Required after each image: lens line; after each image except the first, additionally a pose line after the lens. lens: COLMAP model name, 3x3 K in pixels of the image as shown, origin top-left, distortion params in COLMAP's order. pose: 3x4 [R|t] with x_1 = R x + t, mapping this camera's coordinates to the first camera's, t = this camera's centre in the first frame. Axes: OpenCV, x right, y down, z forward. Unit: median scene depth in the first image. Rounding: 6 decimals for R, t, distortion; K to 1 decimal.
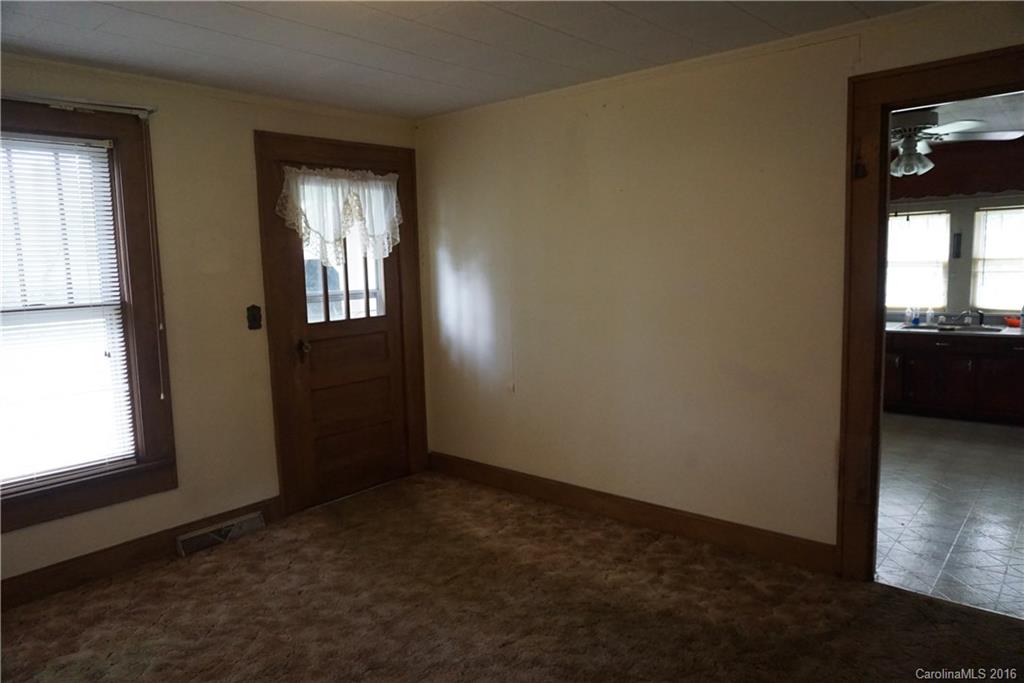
lens RADIAL K [[695.8, 0, 505.4], [0, 695.8, 342.6], [0, 0, 1]] dist [-0.033661, 0.040919]
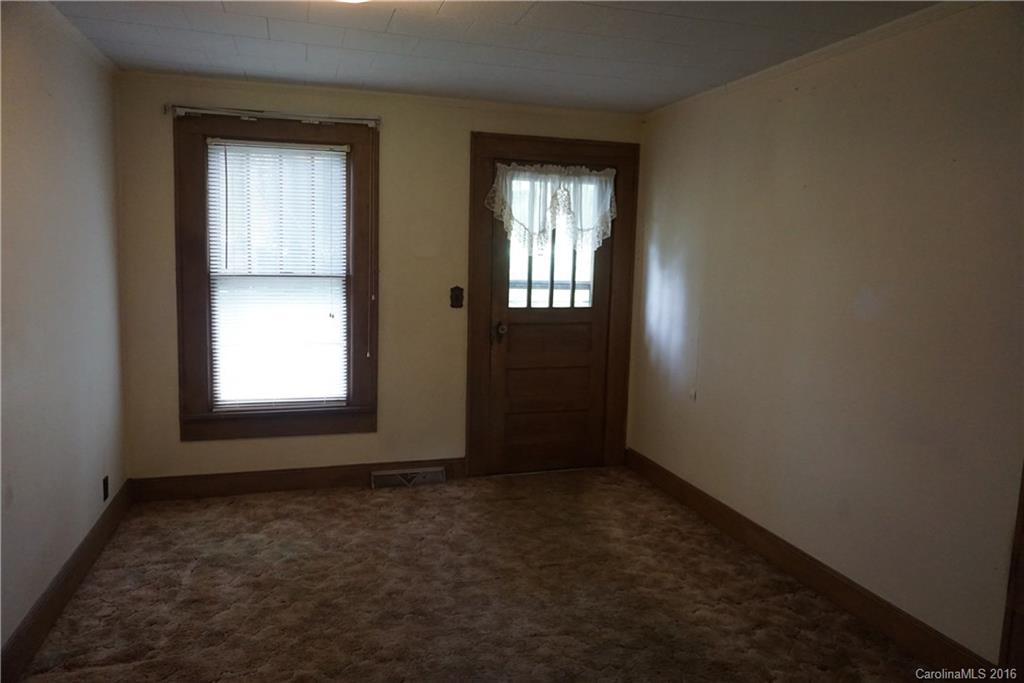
lens RADIAL K [[695.8, 0, 505.4], [0, 695.8, 342.6], [0, 0, 1]] dist [-0.033661, 0.040919]
pose [[0.848650, 0.116321, -0.516006, 0.312211], [-0.111154, 0.992956, 0.041027, -0.018876], [0.517144, 0.022539, 0.855602, 0.070527]]
